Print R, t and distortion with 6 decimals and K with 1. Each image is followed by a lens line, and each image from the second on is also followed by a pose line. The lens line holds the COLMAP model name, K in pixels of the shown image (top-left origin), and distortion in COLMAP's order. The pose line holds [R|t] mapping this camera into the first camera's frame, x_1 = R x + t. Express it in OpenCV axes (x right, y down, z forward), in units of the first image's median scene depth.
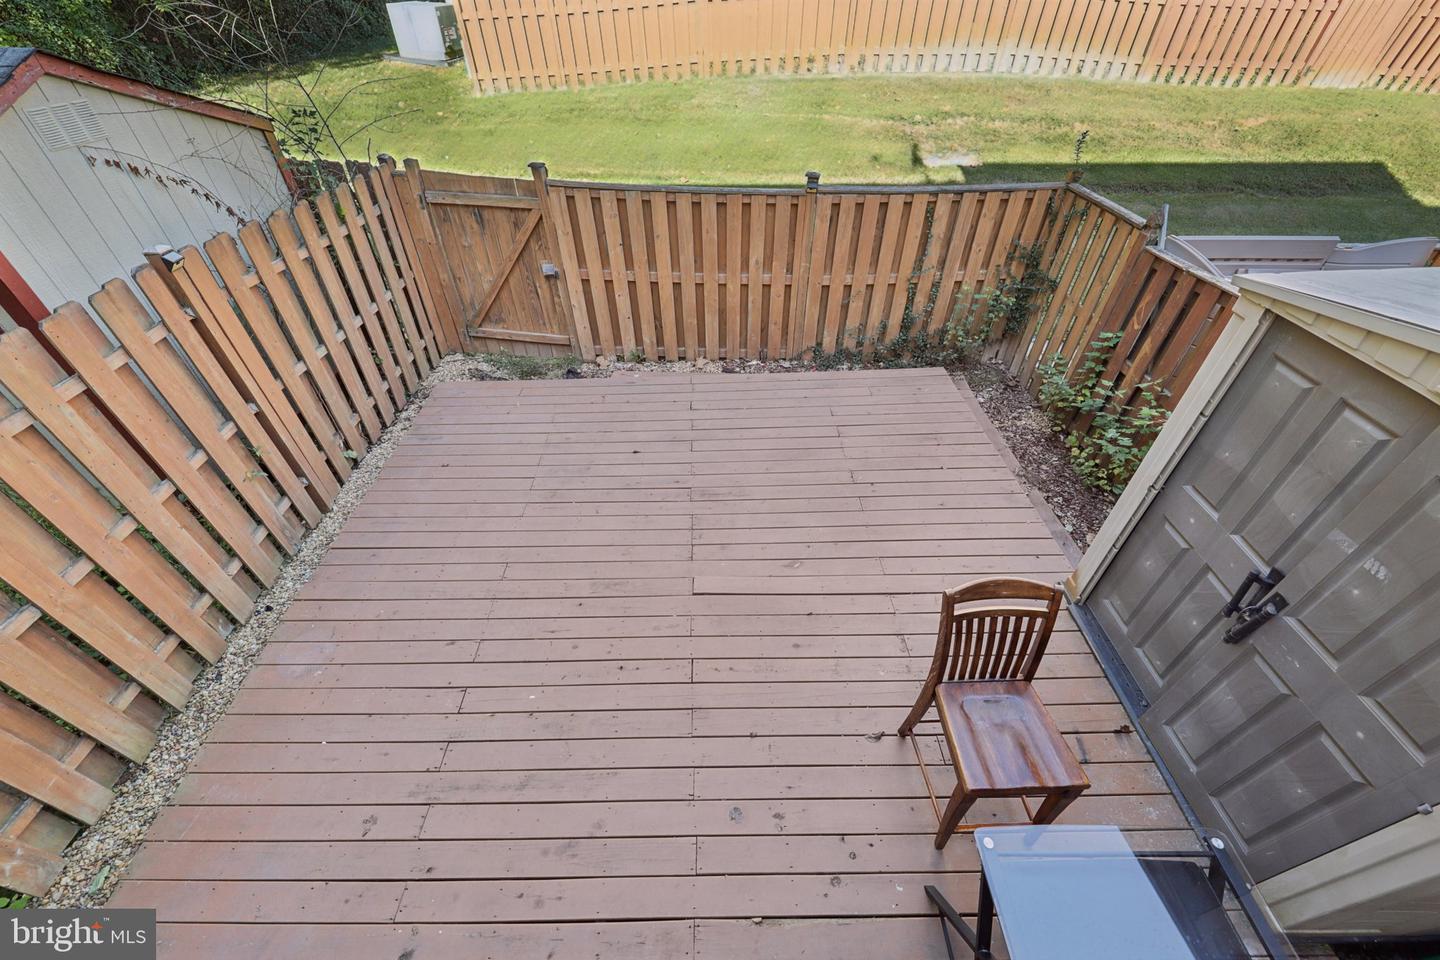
lens RADIAL K [[564.8, 0, 719.0], [0, 564.8, 480.7], [0, 0, 1]] dist [0.003630, -0.001251]
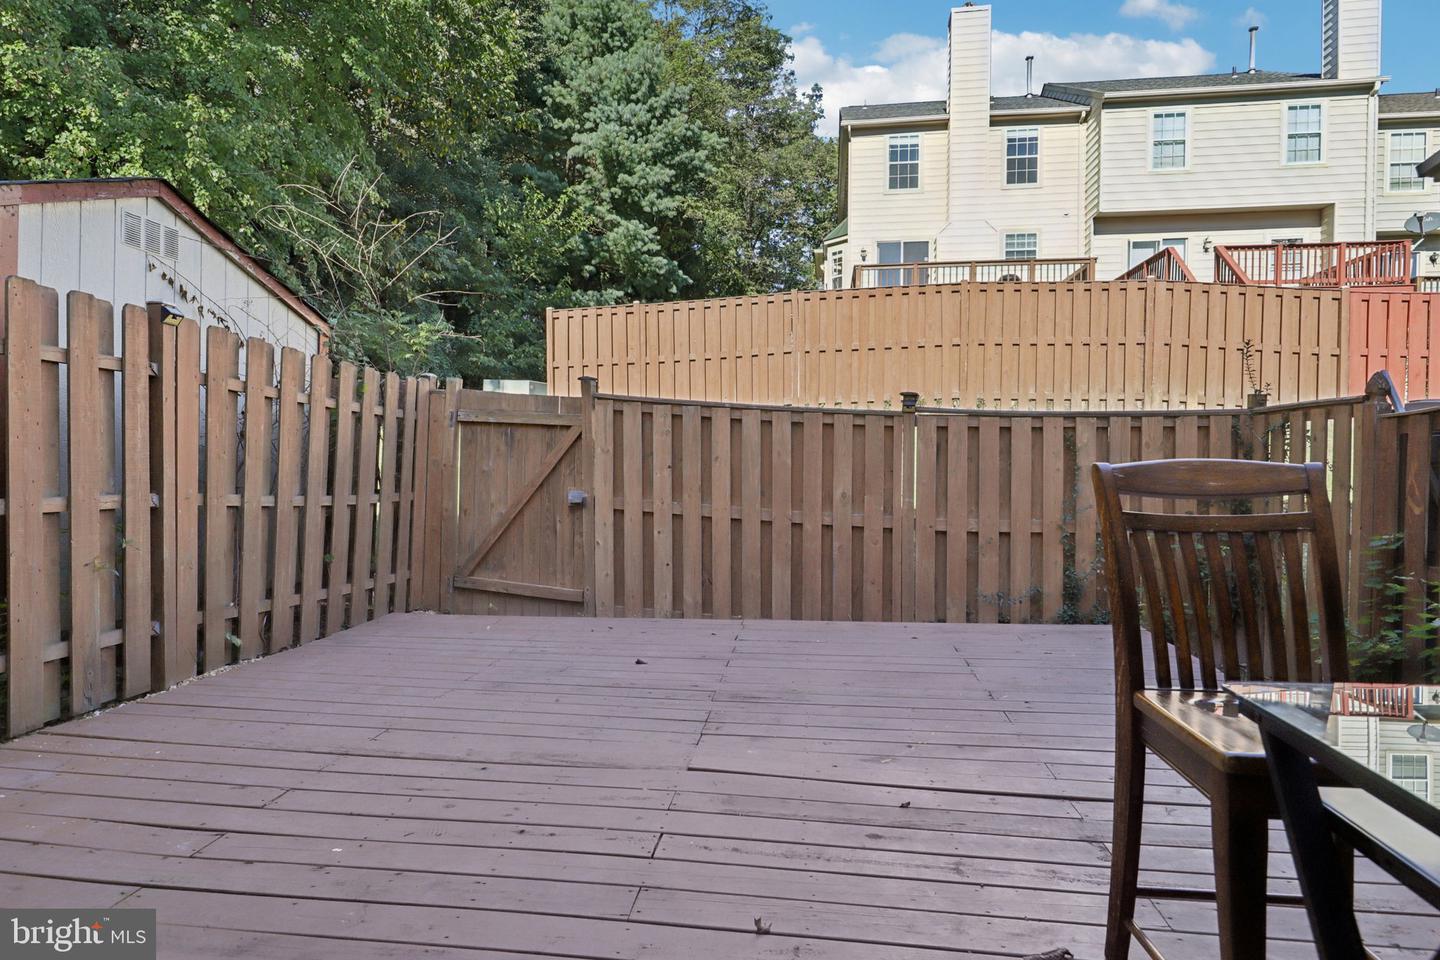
lens RADIAL K [[807.4, 0, 717.9], [0, 807.4, 447.2], [0, 0, 1]] dist [0.011162, -0.003201]
pose [[0.989612, 0.016384, -0.142829, 0.056014], [-0.106502, 0.750893, -0.651780, 0.296659], [0.096570, 0.660221, 0.744837, 0.139277]]
